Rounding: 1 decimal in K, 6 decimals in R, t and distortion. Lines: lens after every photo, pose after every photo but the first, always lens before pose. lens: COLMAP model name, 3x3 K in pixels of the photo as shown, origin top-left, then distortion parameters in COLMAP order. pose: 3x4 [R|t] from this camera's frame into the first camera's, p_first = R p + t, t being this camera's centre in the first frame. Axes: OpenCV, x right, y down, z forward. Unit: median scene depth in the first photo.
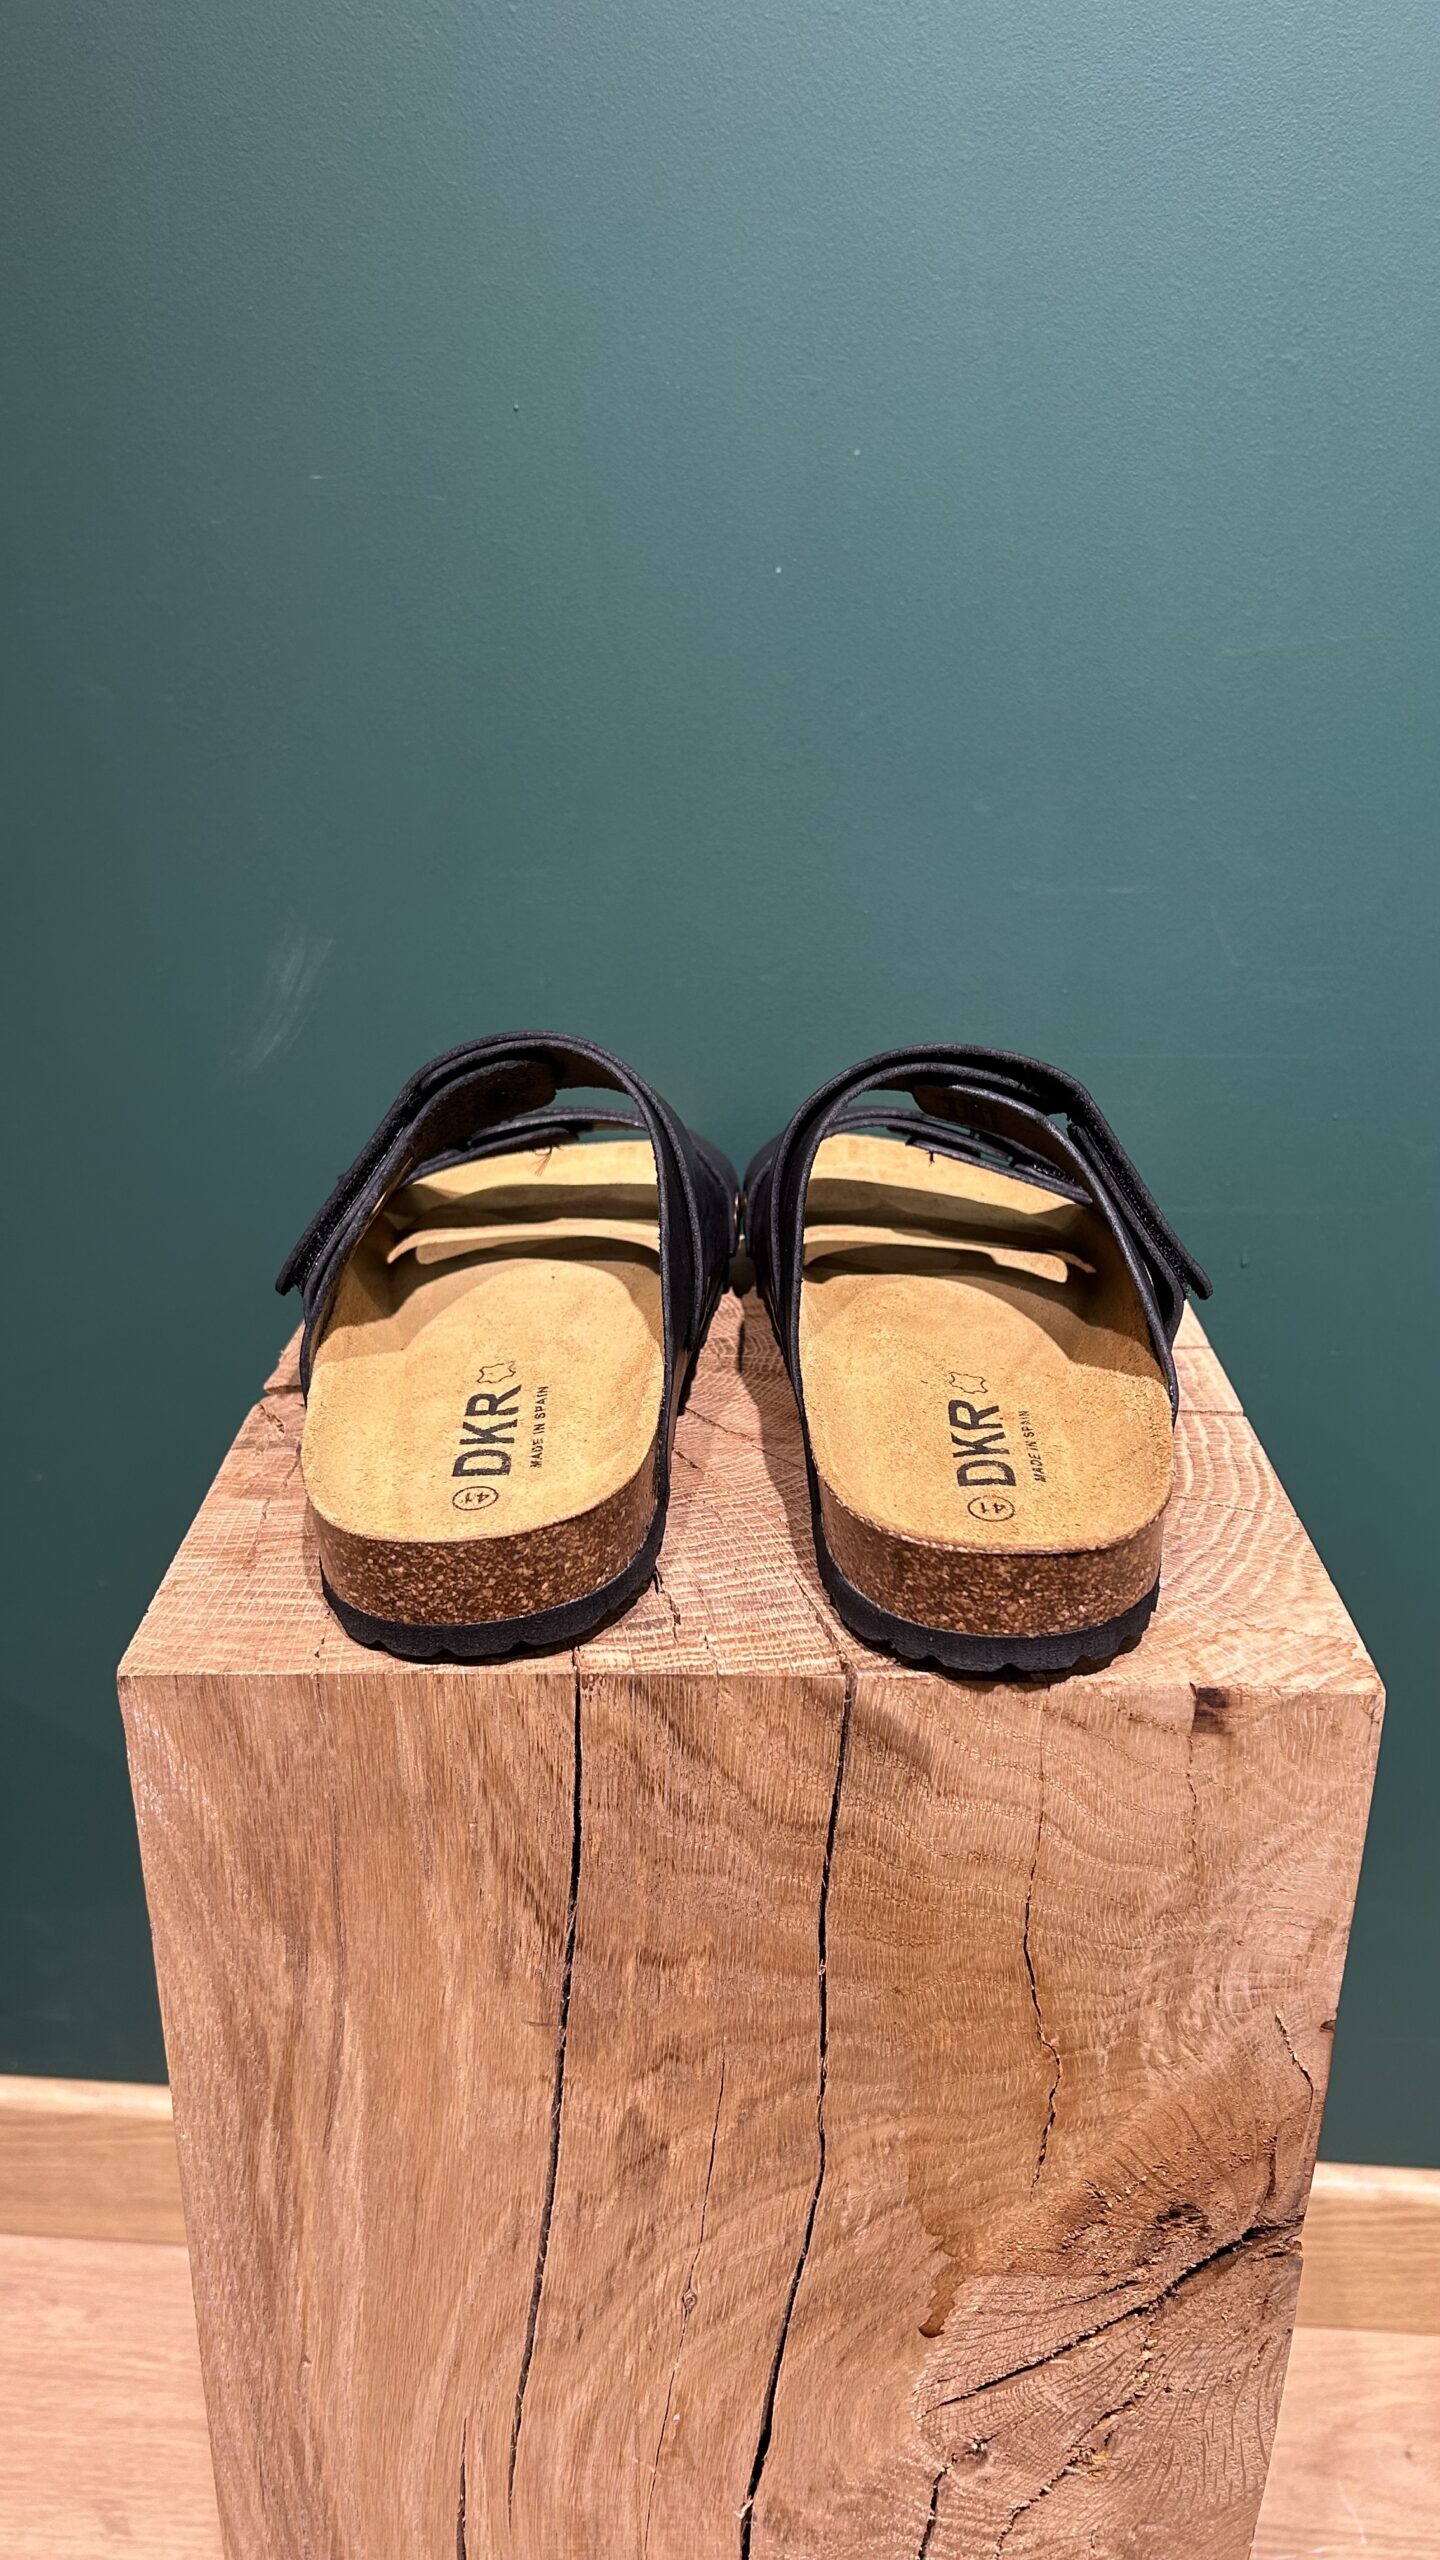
lens RADIAL K [[1978.1, 0, 719.4], [0, 1978.1, 1265.7], [0, 0, 1]] dist [-0.007648, -0.010626]
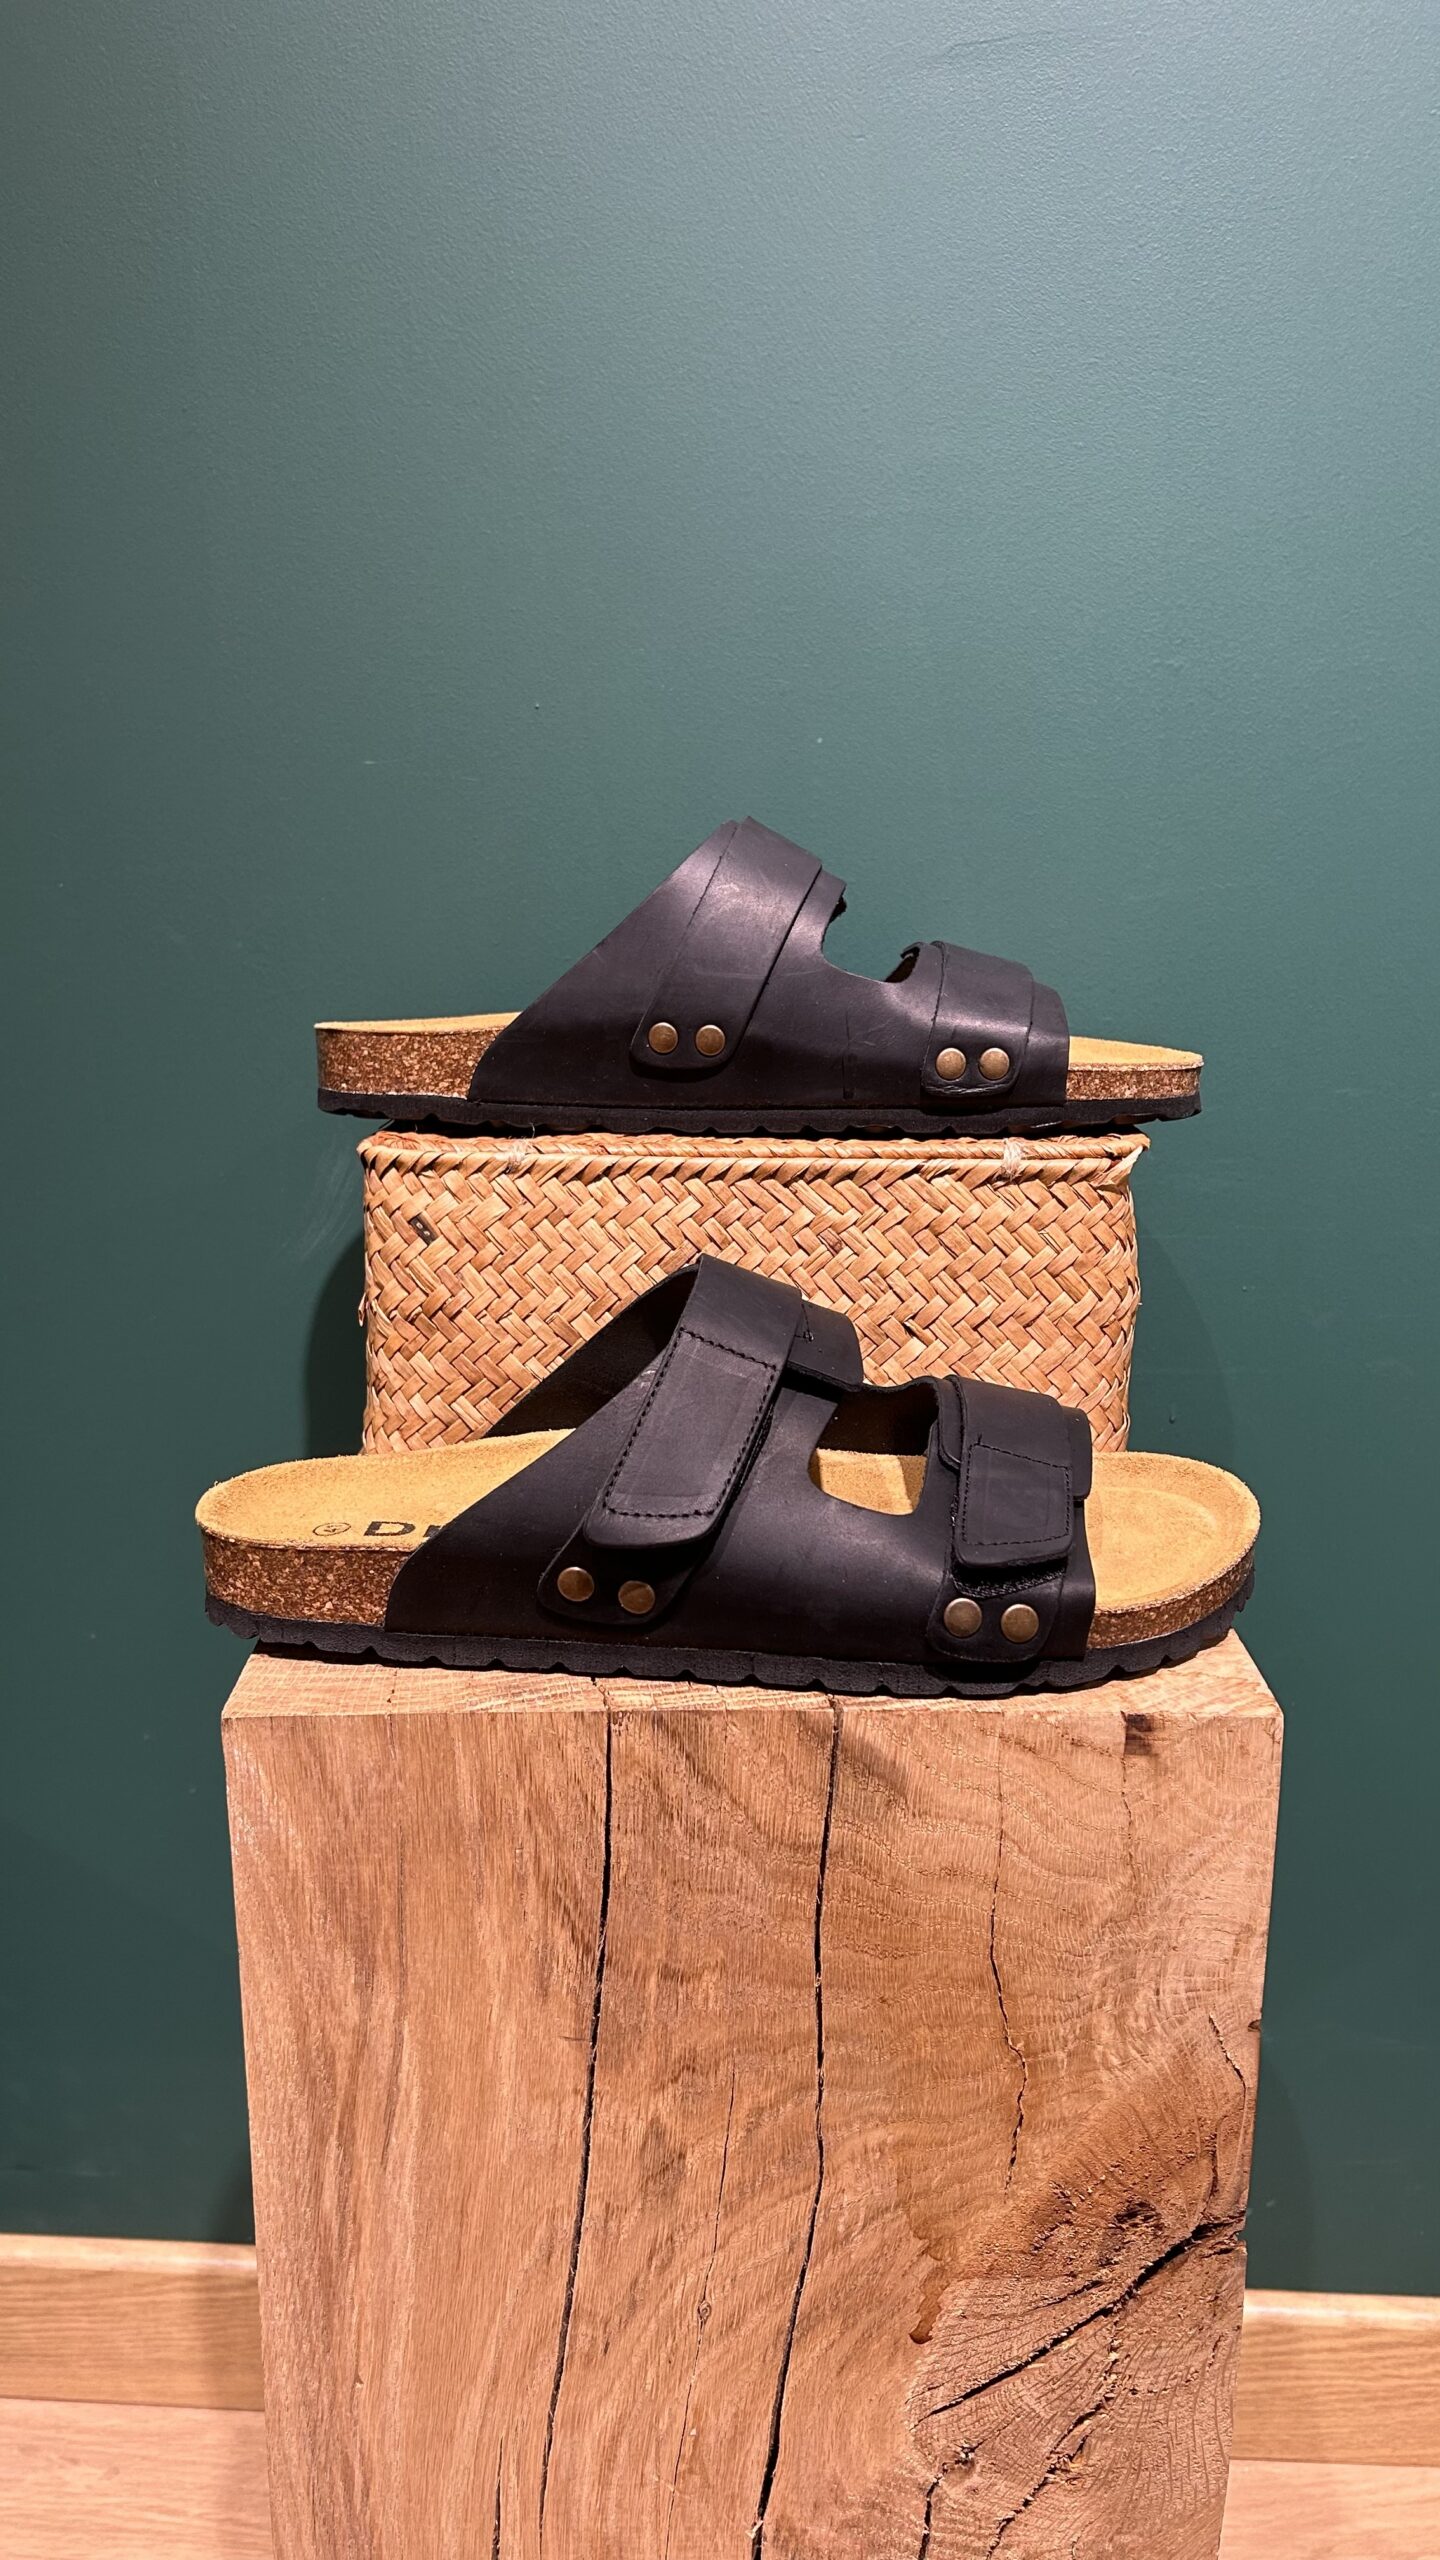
lens RADIAL K [[1978.1, 0, 719.5], [0, 1978.1, 1266.3], [0, 0, 1]] dist [-0.007648, -0.010626]
pose [[0.999796, -0.010163, 0.017448, -0.021629], [0.012479, 0.990315, -0.138275, 0.098730], [-0.015874, 0.138465, 0.990240, -0.204219]]
